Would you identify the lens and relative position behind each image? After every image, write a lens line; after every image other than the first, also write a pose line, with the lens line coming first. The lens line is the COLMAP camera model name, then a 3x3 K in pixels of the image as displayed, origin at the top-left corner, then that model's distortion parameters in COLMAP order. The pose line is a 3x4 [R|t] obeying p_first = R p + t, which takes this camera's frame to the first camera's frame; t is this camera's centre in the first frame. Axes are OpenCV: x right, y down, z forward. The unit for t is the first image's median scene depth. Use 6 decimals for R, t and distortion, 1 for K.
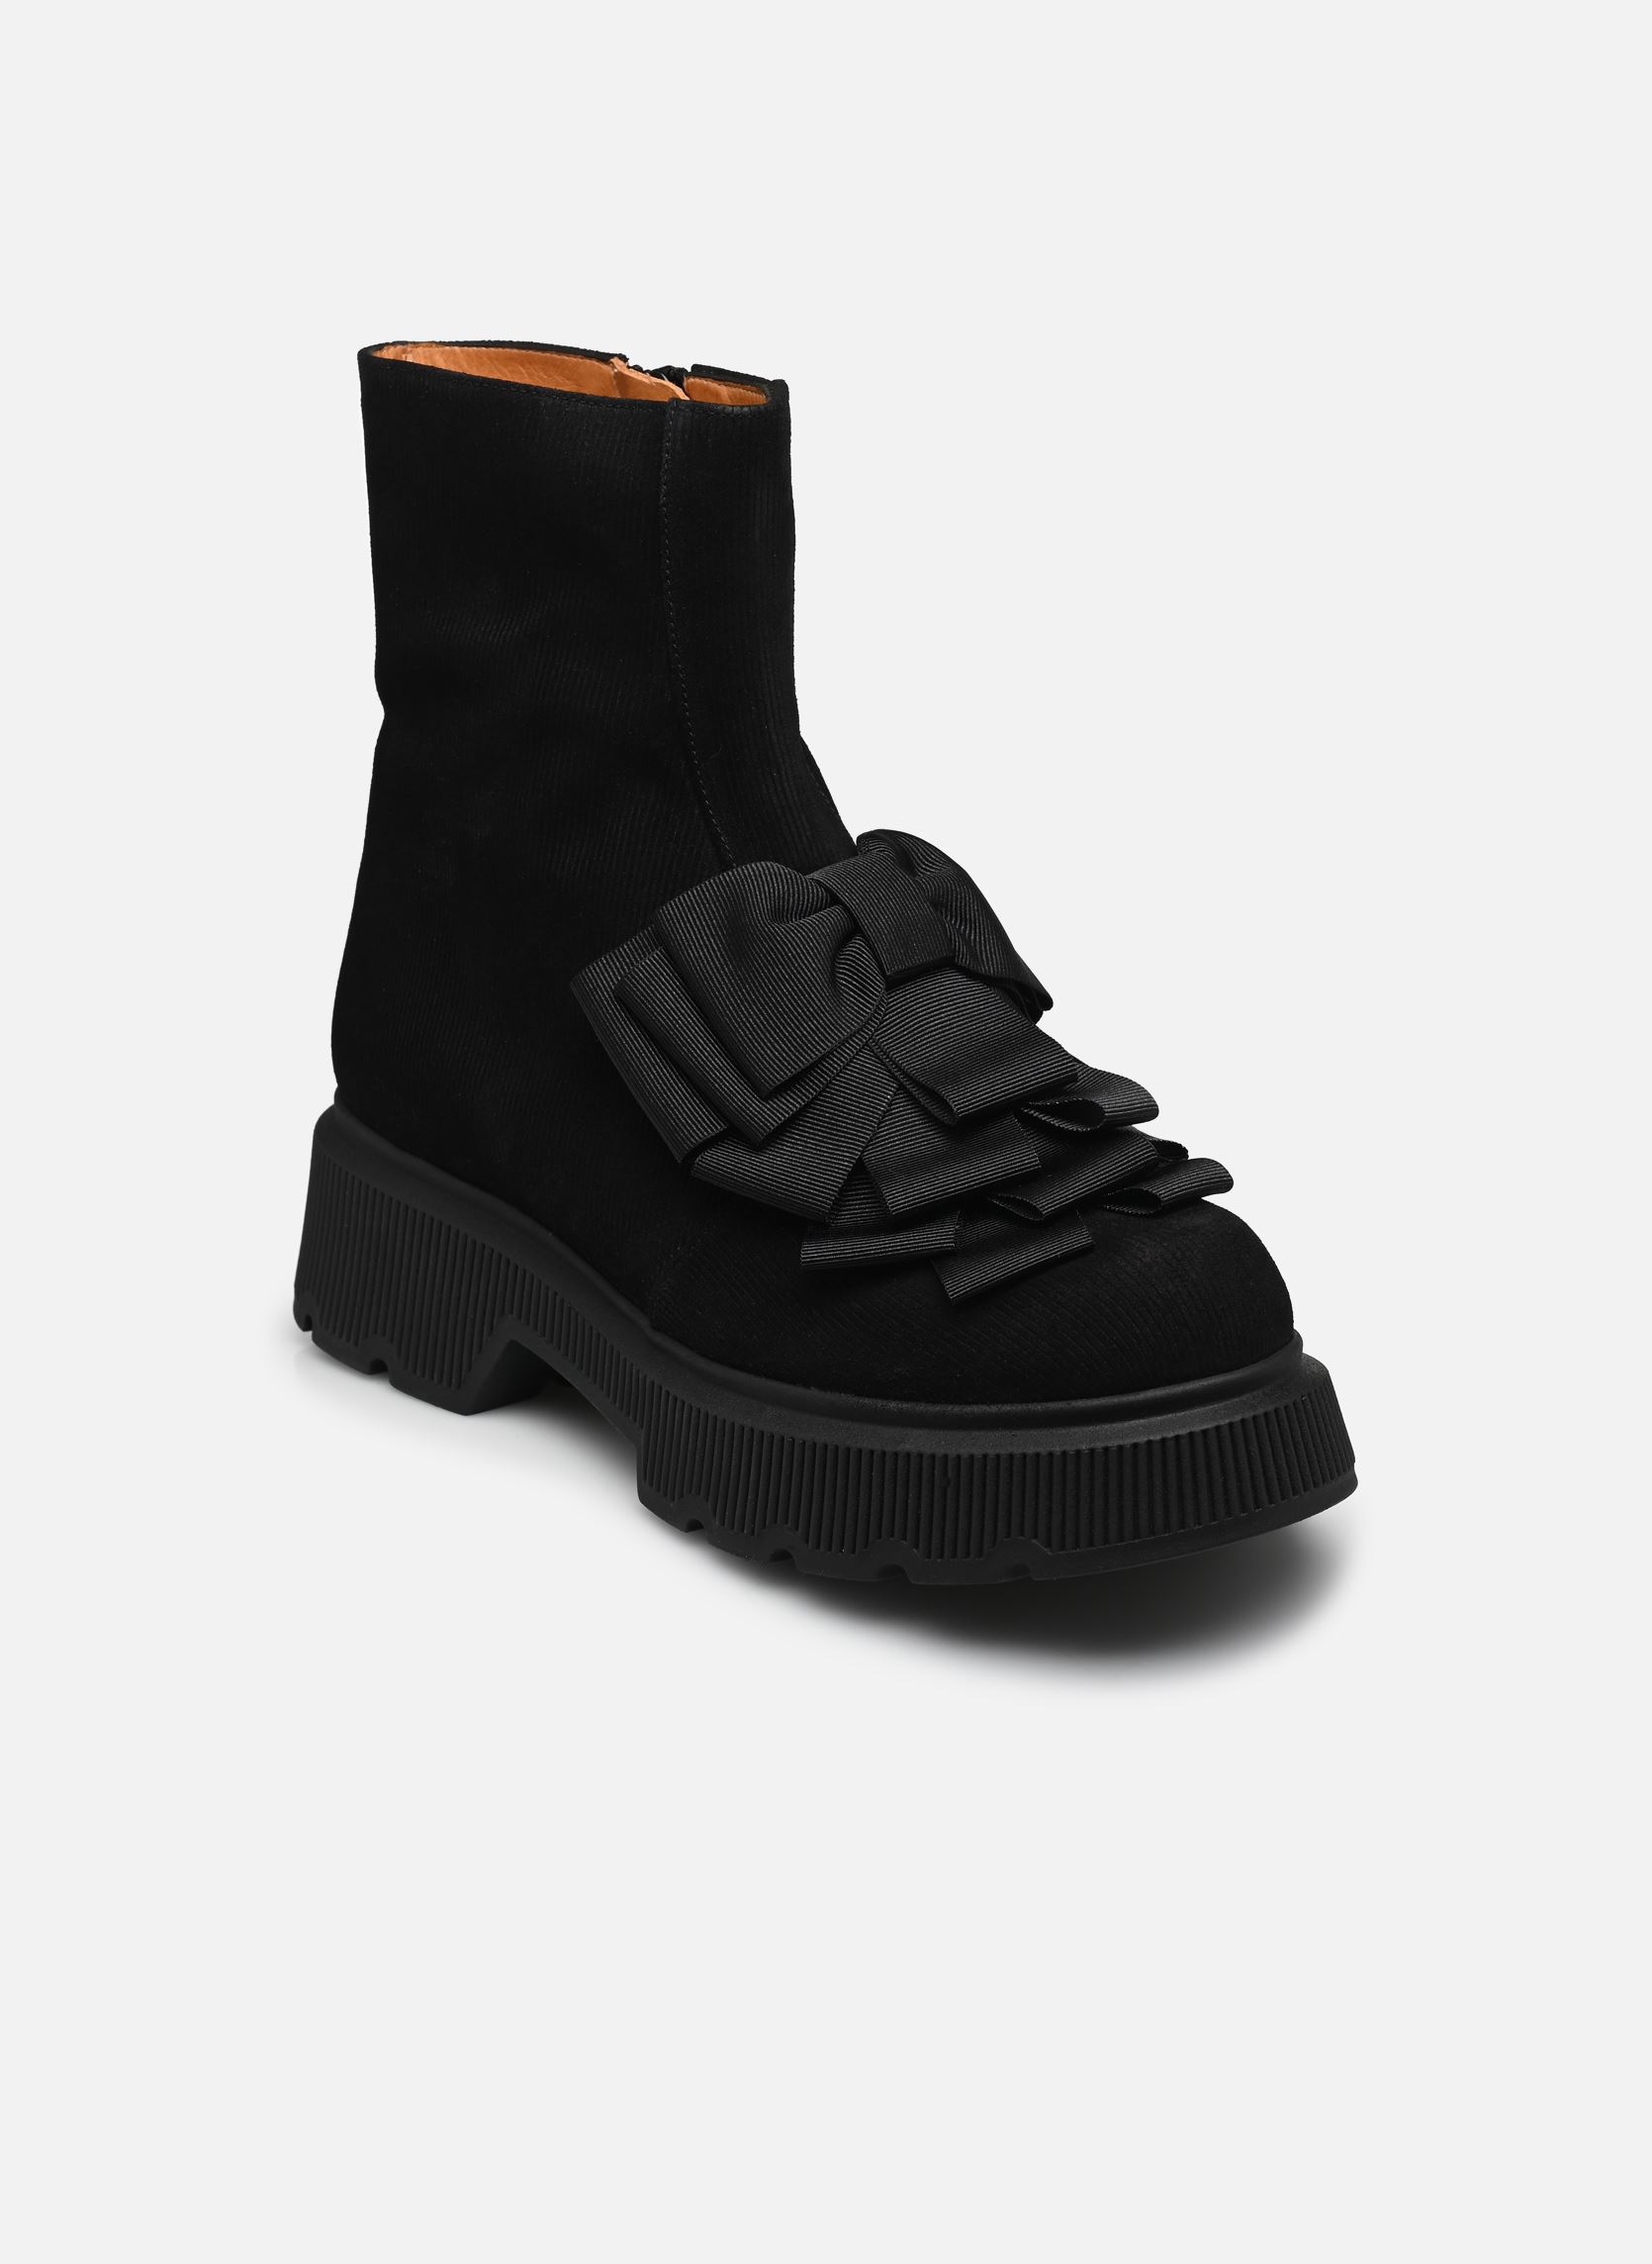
lens RADIAL K [[8319.0, 0, 828.5], [0, 8319.0, 1132.1], [0, 0, 1]] dist [0.122457, 0.000000]
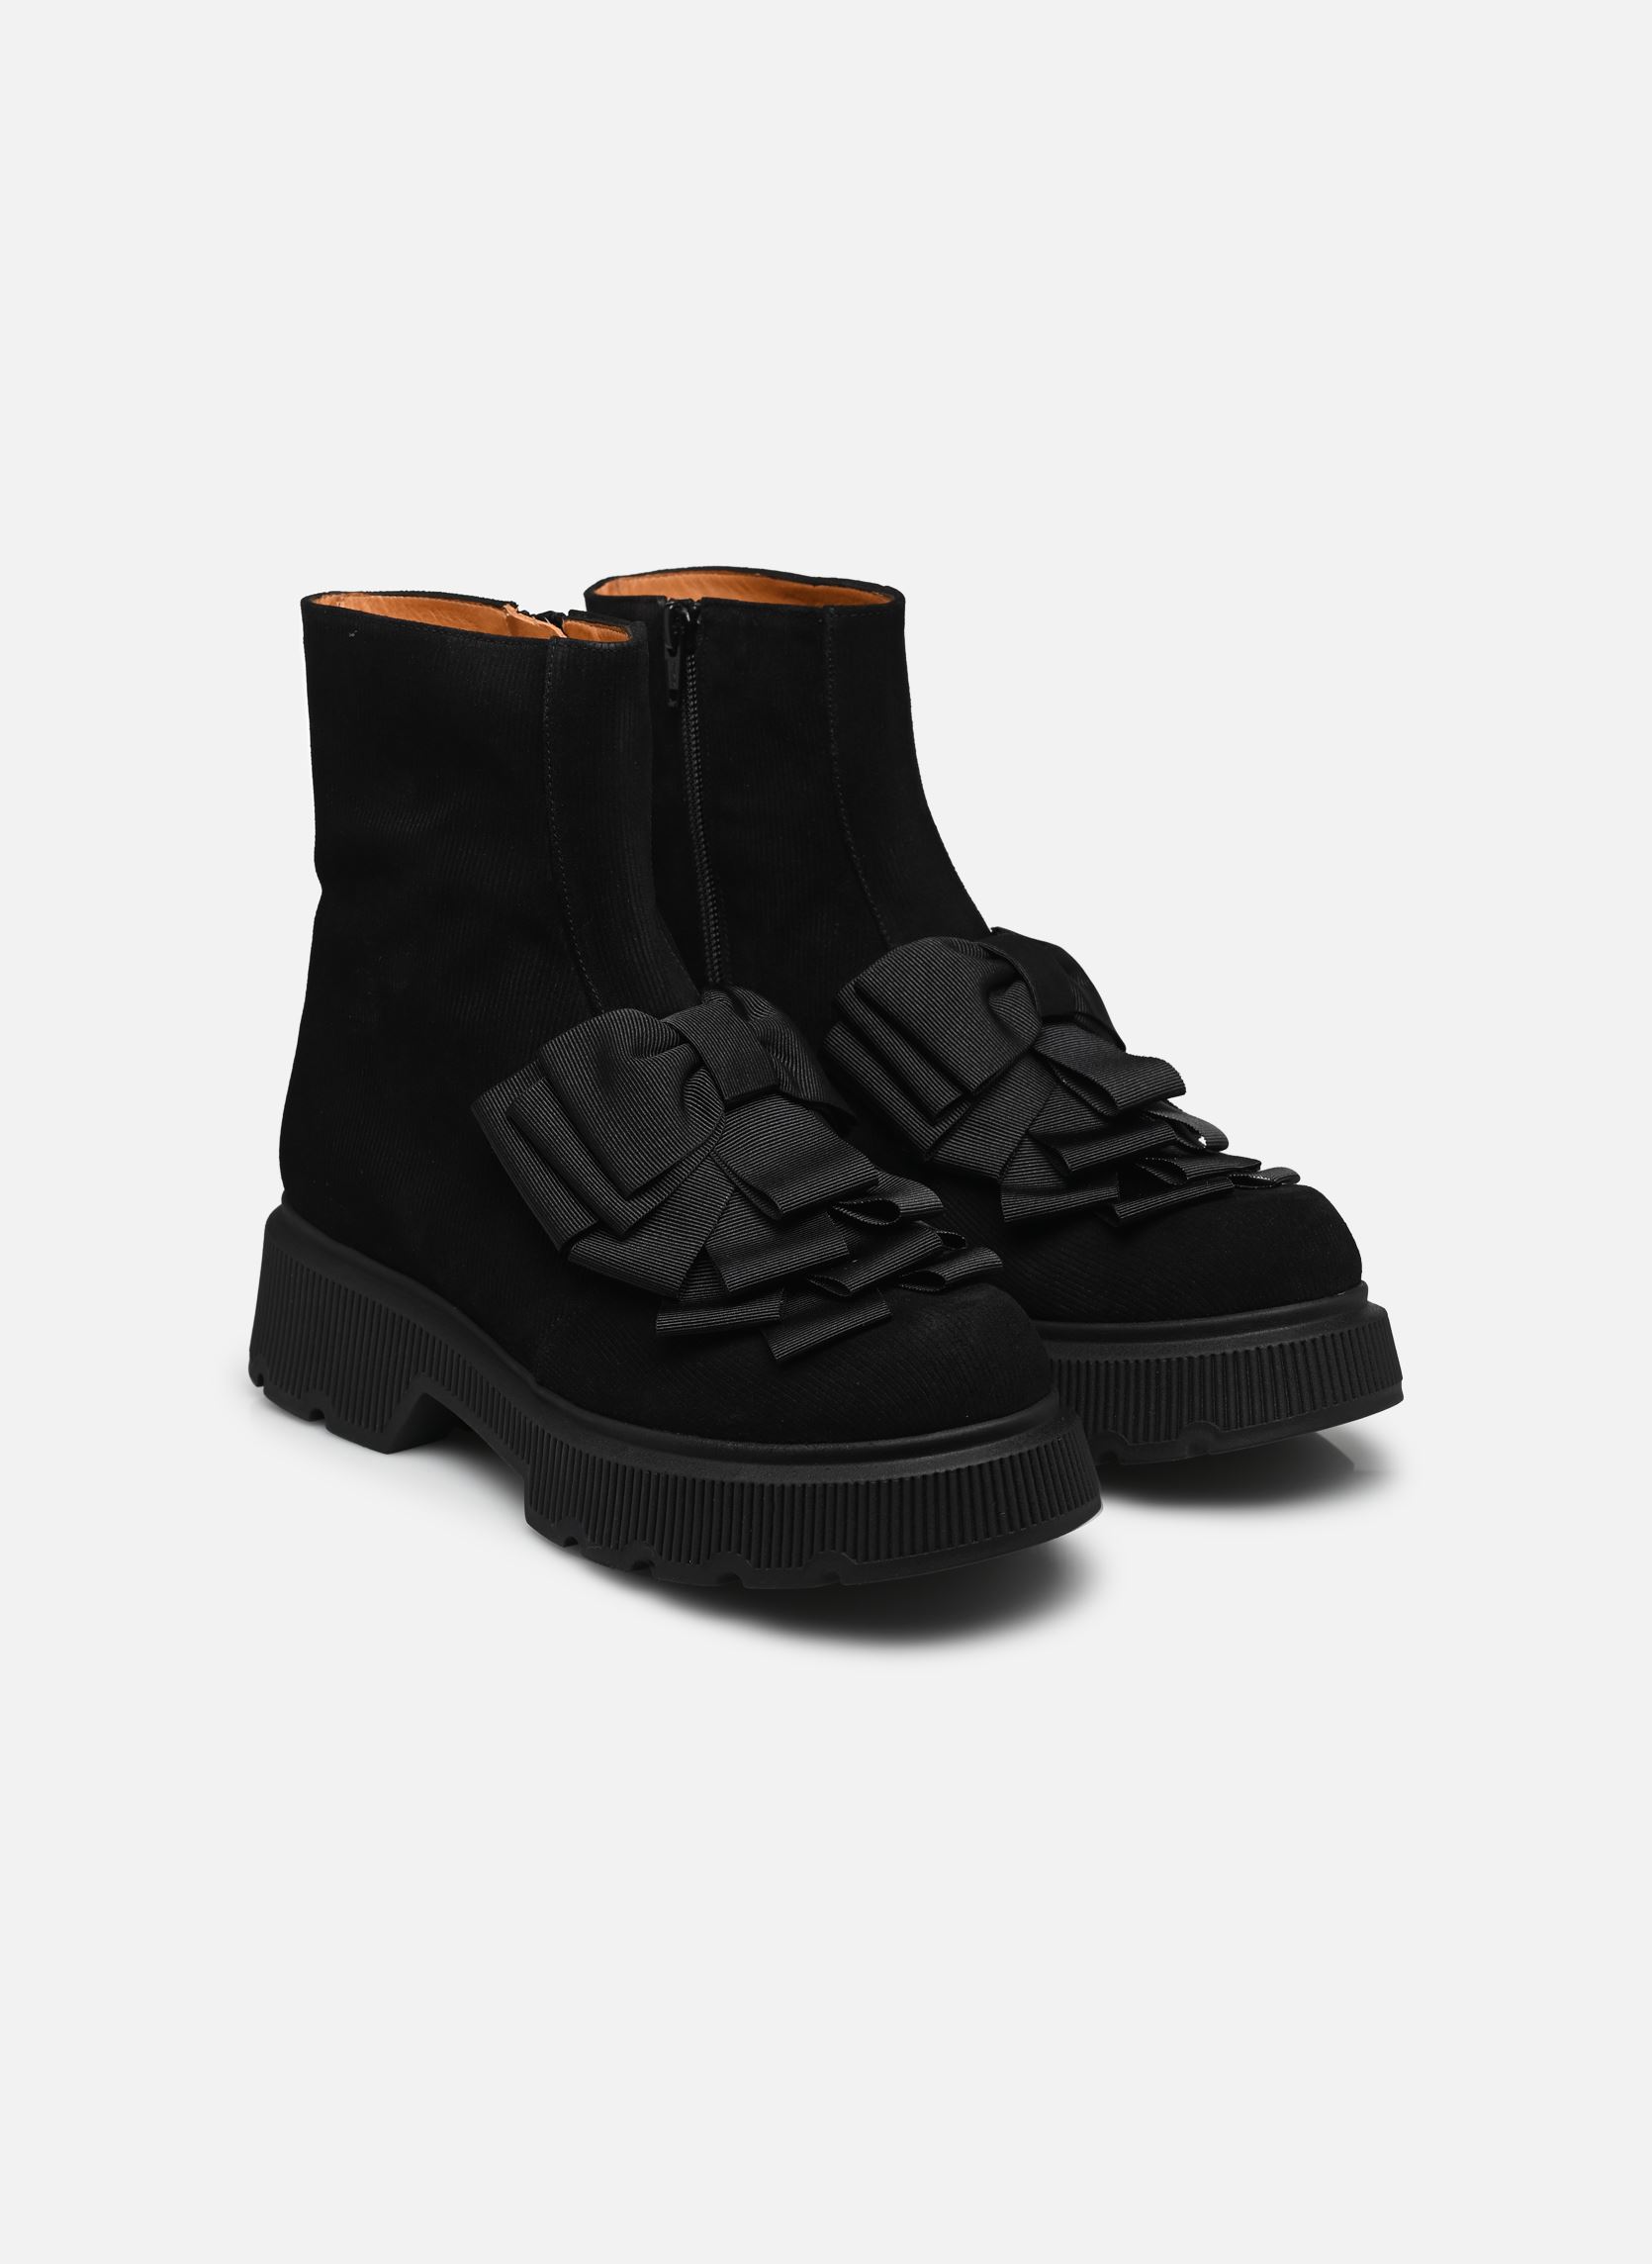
lens RADIAL K [[8319.0, 0, 823.7], [0, 8319.0, 1130.6], [0, 0, 1]] dist [0.122457, 0.000000]
pose [[0.999983, -0.000629, 0.005825, 0.014502], [0.000702, 0.999922, -0.012453, 0.001281], [-0.005817, 0.012457, 0.999905, -0.245963]]
